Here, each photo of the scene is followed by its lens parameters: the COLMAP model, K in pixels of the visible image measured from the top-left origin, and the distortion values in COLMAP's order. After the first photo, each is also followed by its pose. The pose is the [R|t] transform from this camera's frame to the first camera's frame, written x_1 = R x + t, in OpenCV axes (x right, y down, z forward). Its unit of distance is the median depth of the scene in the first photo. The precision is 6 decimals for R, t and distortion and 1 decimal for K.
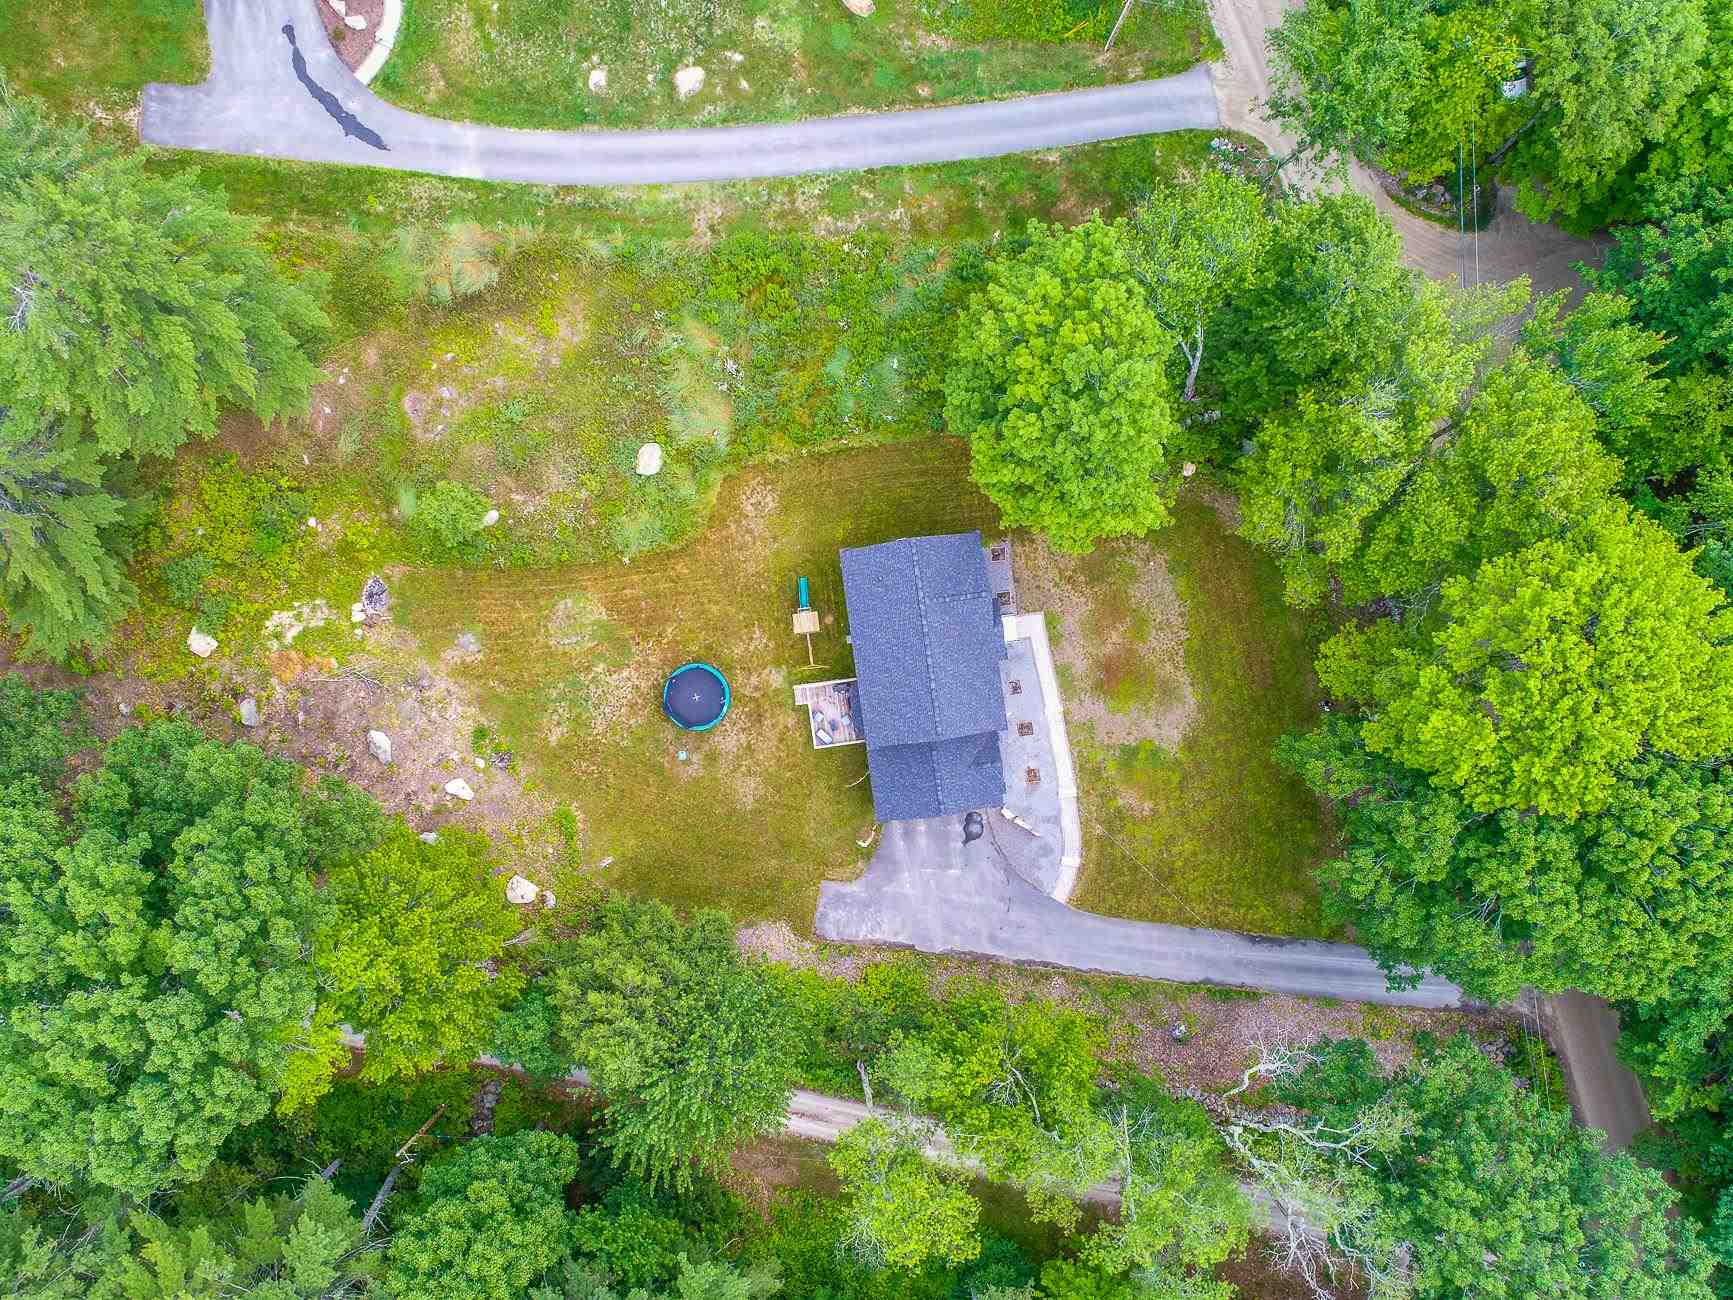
lens RADIAL K [[1294.9, 0, 866.5], [0, 1294.9, 650.0], [0, 0, 1]] dist [-0.006952, 0.002342]
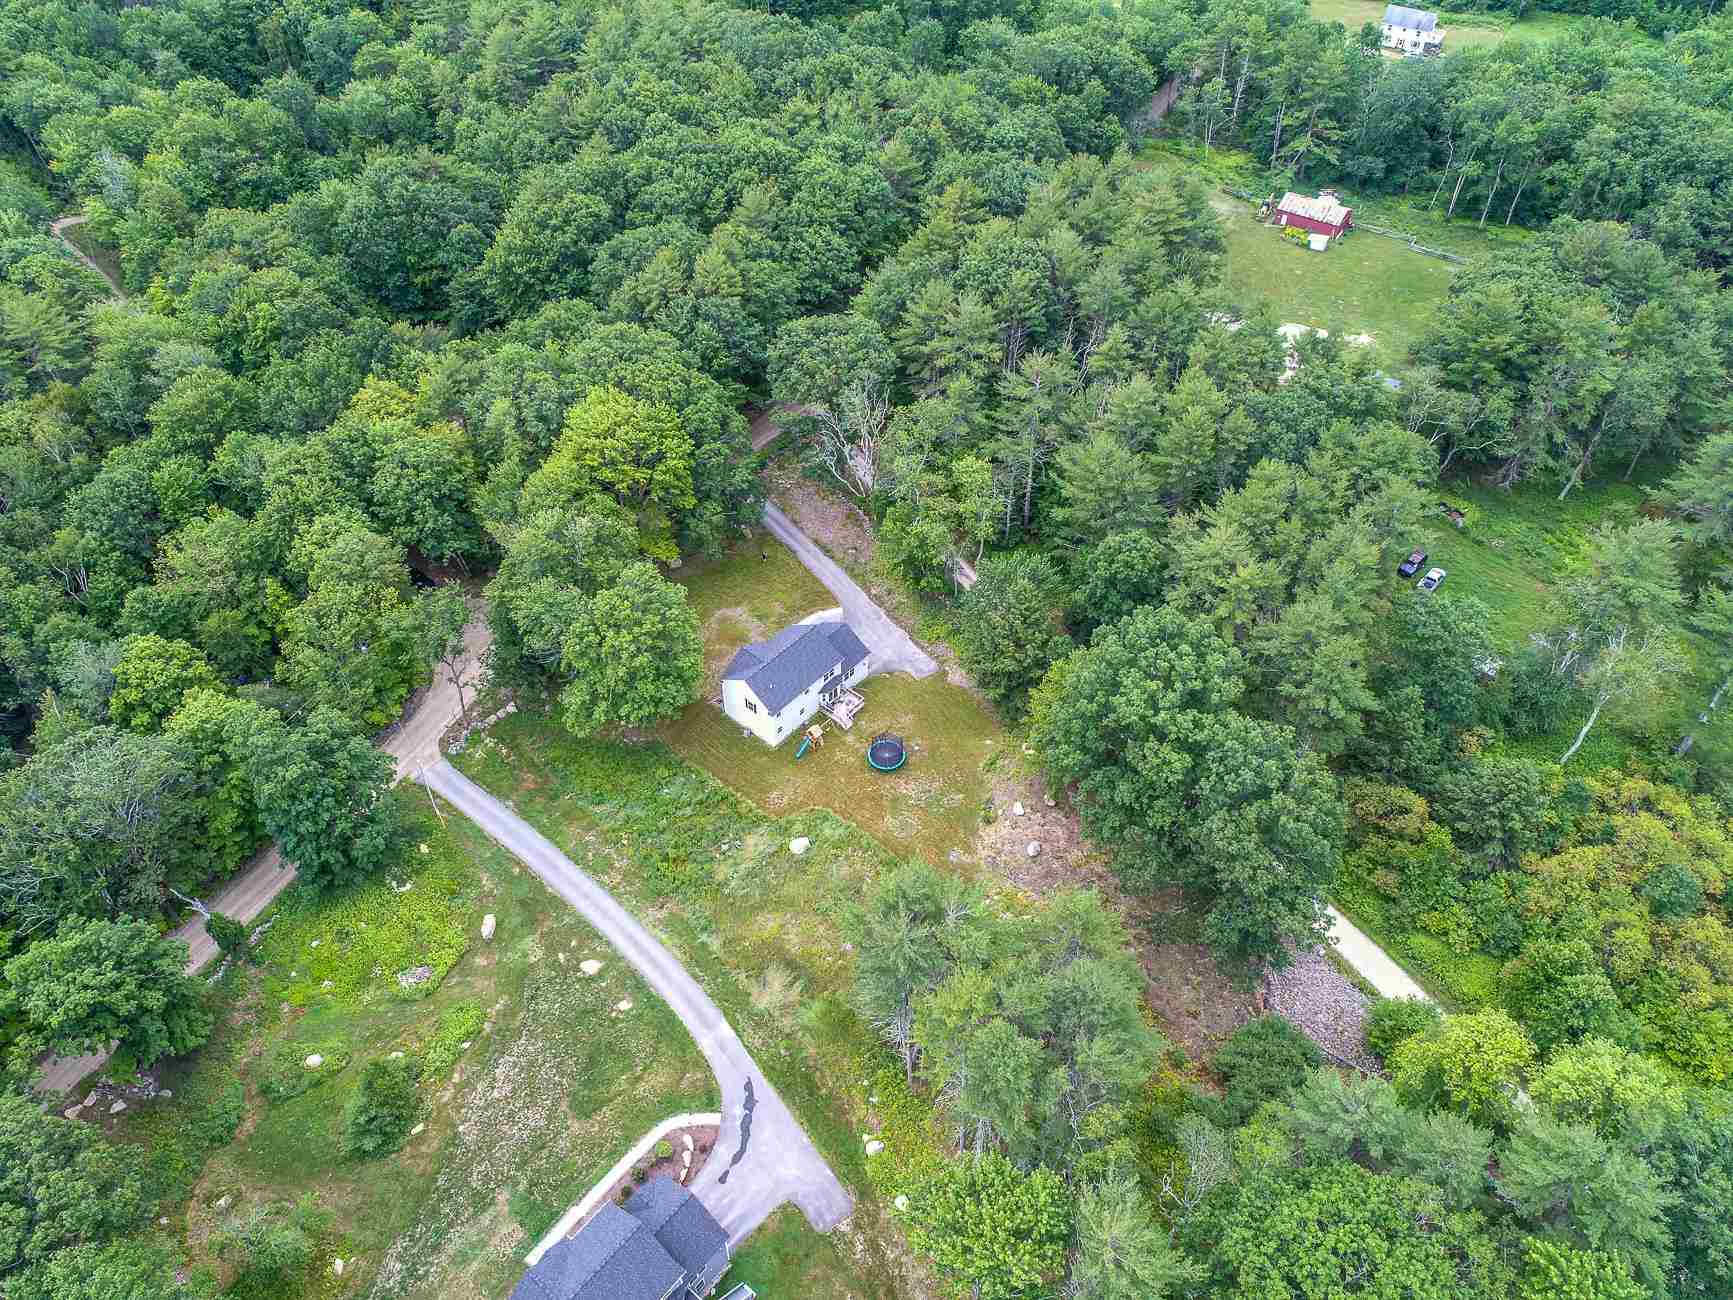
lens RADIAL K [[1294.9, 0, 866.5], [0, 1294.9, 650.0], [0, 0, 1]] dist [-0.006952, 0.002342]
pose [[-0.658734, -0.551294, 0.512001, -0.936466], [0.752031, -0.461855, 0.470254, -0.747805], [-0.022778, 0.694813, 0.718830, -0.373247]]
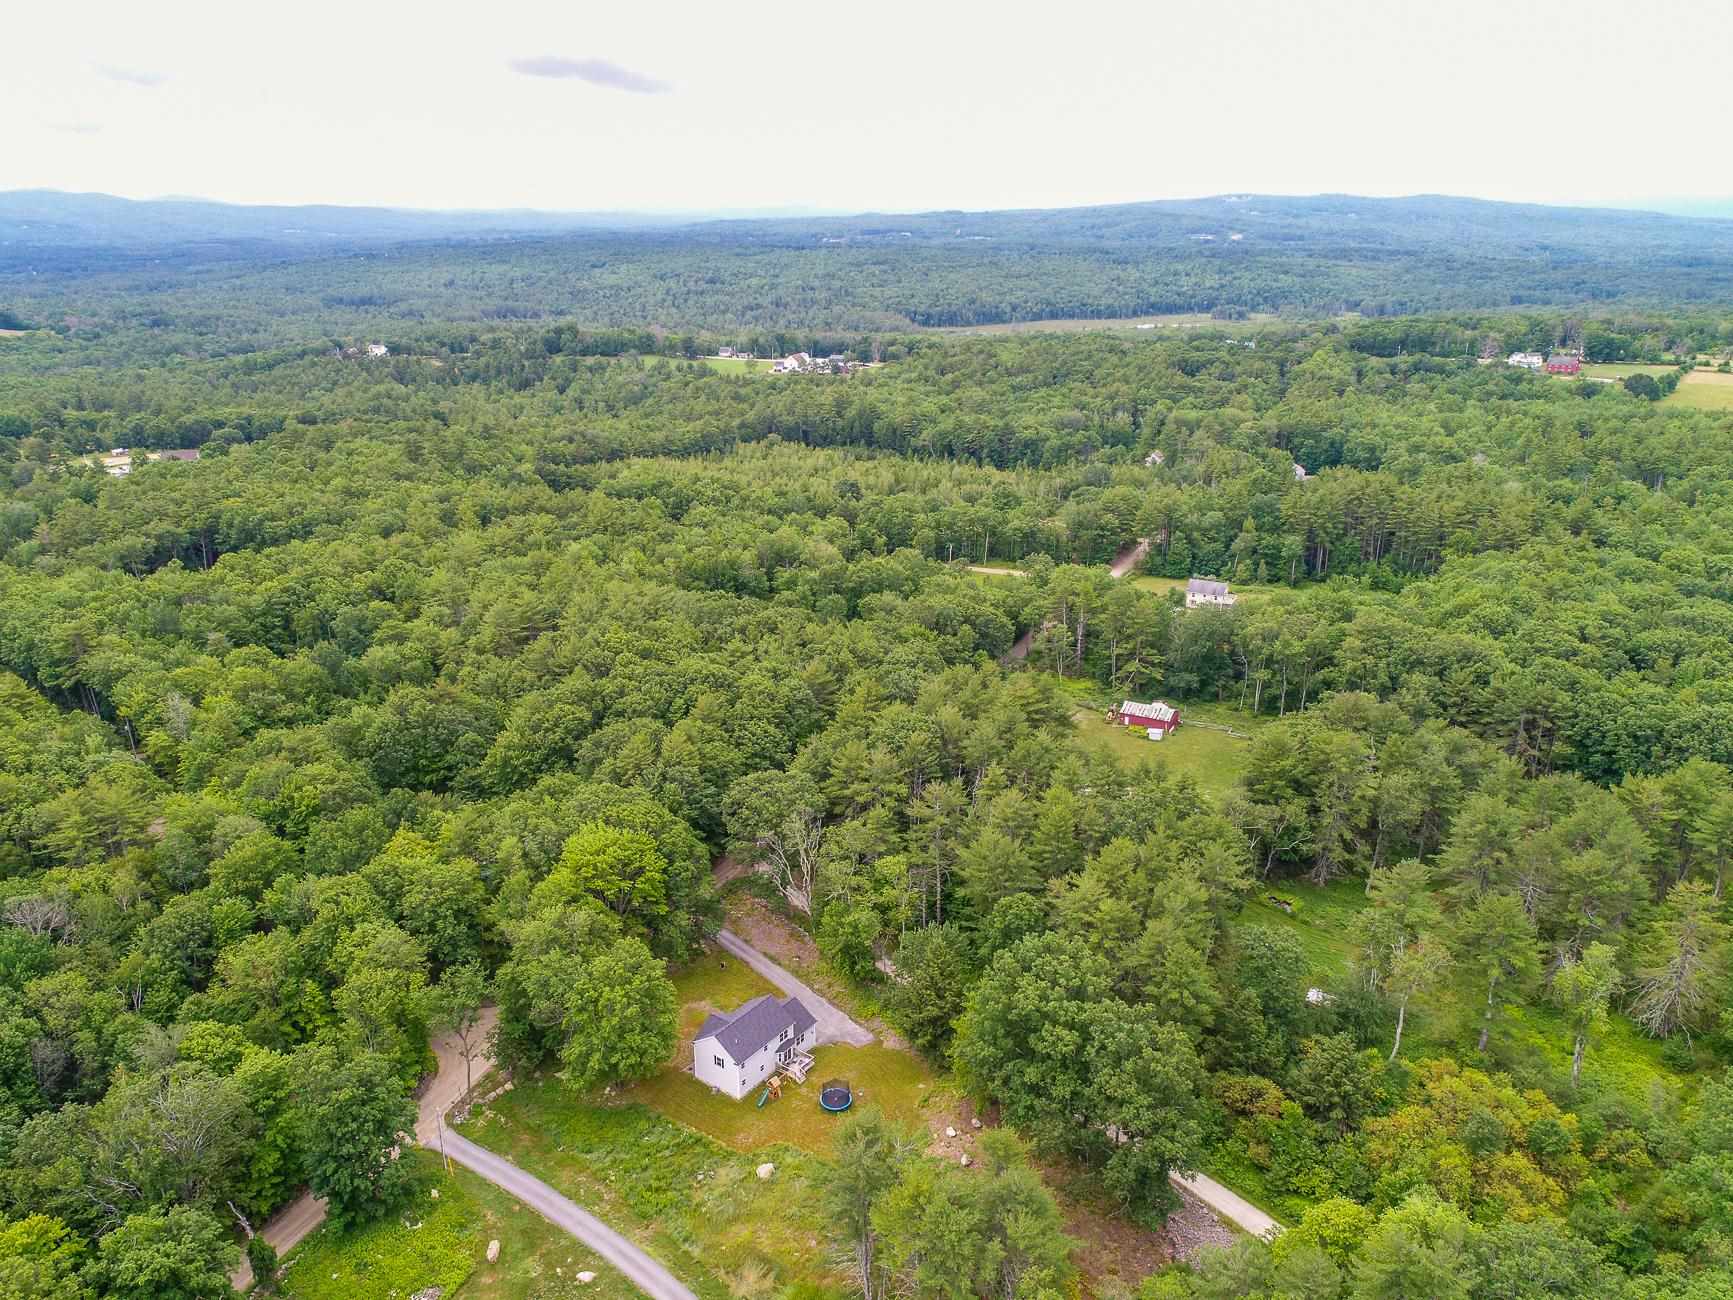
lens RADIAL K [[1294.9, 0, 866.5], [0, 1294.9, 650.0], [0, 0, 1]] dist [-0.006952, 0.002342]
pose [[-0.717627, -0.246192, 0.651460, -1.336280], [0.696265, -0.233423, 0.678770, -1.166036], [-0.015042, 0.940693, 0.338926, -0.384160]]
